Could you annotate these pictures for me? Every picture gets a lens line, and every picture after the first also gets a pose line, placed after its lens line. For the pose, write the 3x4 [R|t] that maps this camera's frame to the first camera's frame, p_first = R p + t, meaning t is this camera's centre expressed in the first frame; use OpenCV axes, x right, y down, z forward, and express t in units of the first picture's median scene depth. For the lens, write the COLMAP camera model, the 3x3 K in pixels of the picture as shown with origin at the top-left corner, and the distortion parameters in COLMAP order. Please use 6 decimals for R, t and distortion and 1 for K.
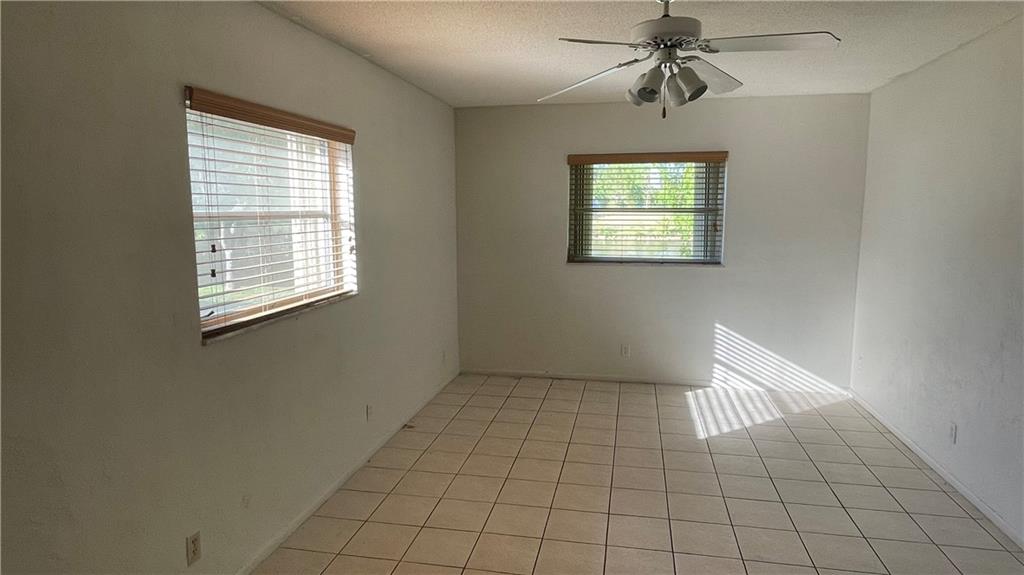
lens RADIAL K [[609.2, 0, 512.0], [0, 609.2, 287.5], [0, 0, 1]] dist [-0.001159, -0.001040]
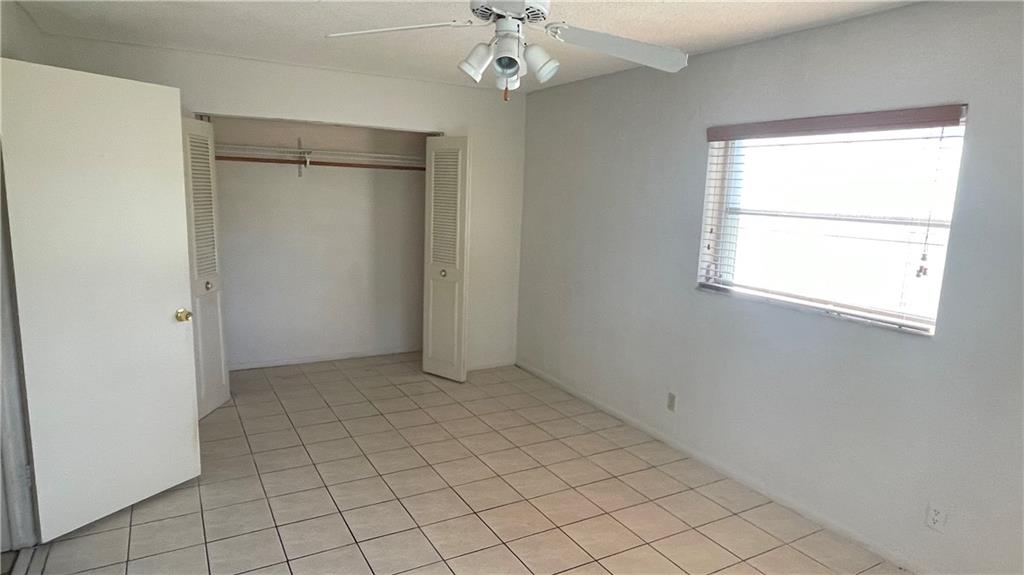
lens RADIAL K [[609.2, 0, 512.0], [0, 609.2, 287.5], [0, 0, 1]] dist [-0.001159, -0.001040]
pose [[-0.753293, 0.083032, -0.652423, 0.907313], [-0.119890, 0.958041, 0.260353, -0.271967], [0.646665, 0.274341, -0.711731, 1.839135]]
